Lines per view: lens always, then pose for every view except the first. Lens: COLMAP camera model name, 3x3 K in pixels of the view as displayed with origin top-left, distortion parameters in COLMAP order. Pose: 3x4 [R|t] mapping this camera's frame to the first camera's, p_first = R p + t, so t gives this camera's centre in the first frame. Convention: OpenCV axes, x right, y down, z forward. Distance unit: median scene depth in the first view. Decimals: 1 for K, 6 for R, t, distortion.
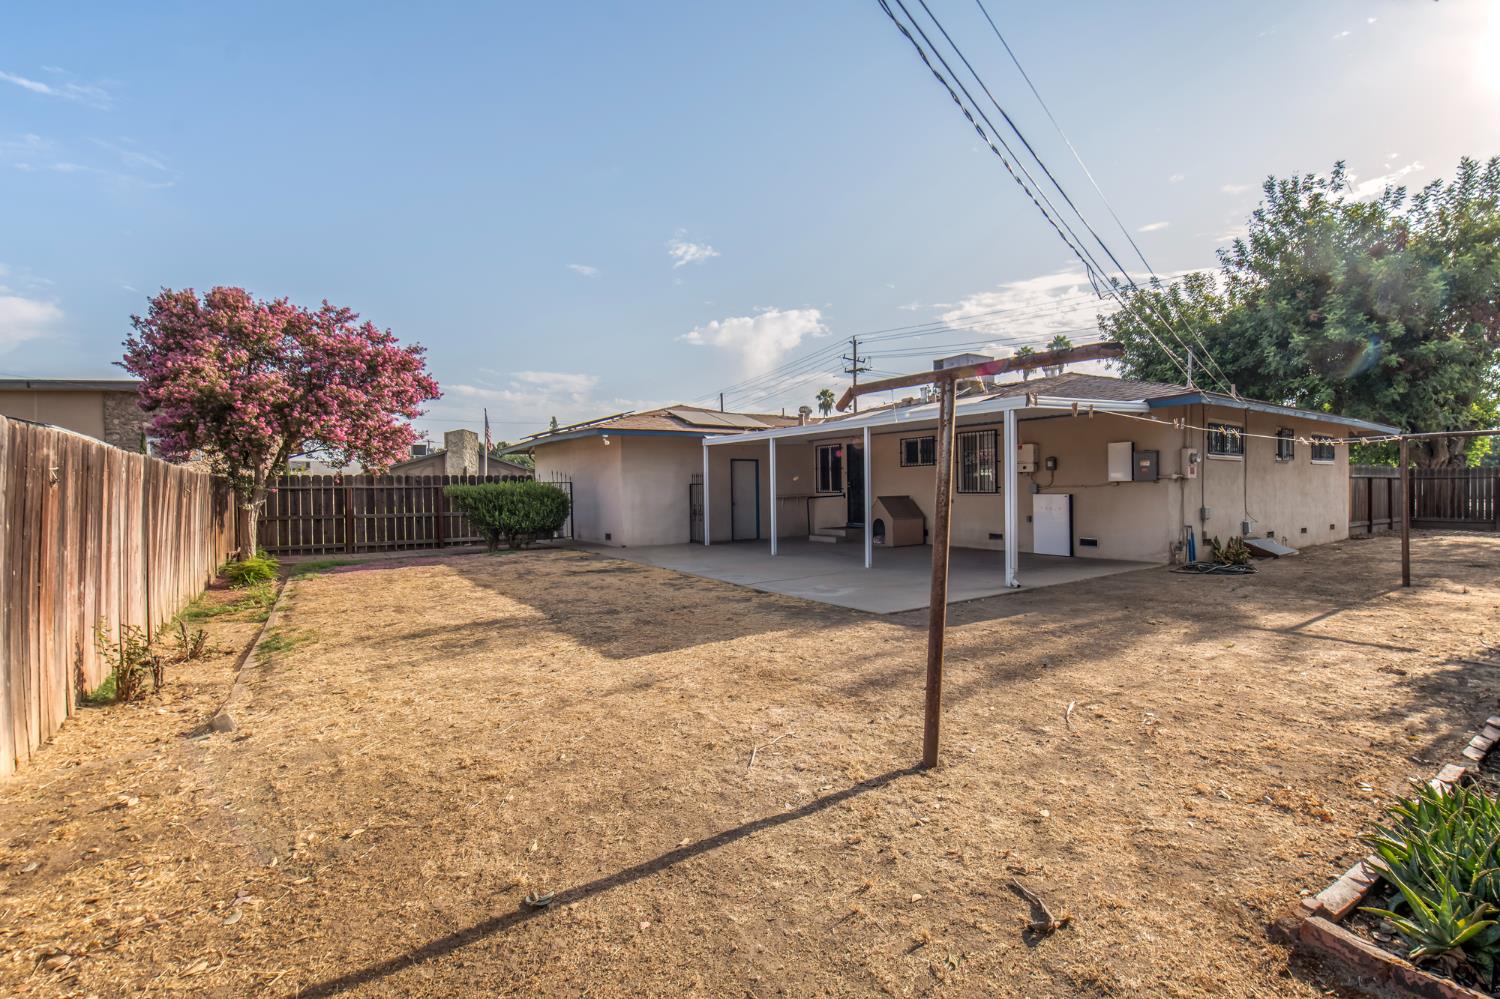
lens RADIAL K [[626.1, 0, 756.7], [0, 626.1, 495.2], [0, 0, 1]] dist [-0.003805, -0.001638]
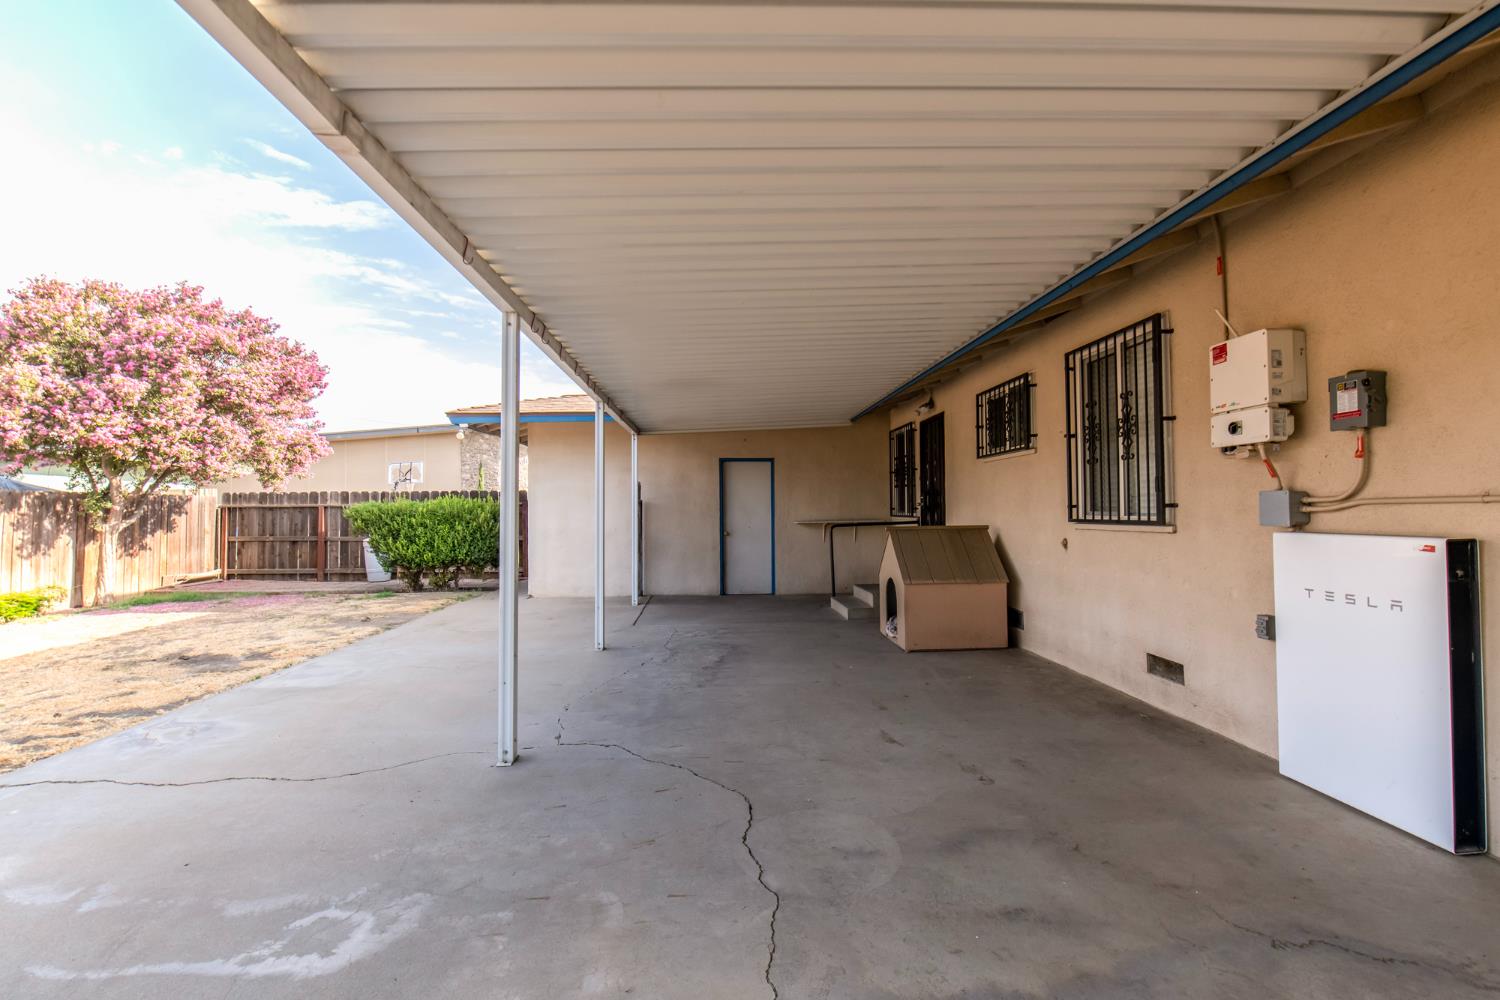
lens RADIAL K [[626.1, 0, 741.1], [0, 626.1, 496.5], [0, 0, 1]] dist [-0.003805, -0.001638]
pose [[0.860747, -0.008291, -0.508966, 0.394458], [-0.005954, 0.999635, -0.026353, -0.008024], [0.508998, 0.025714, 0.860383, 0.694629]]
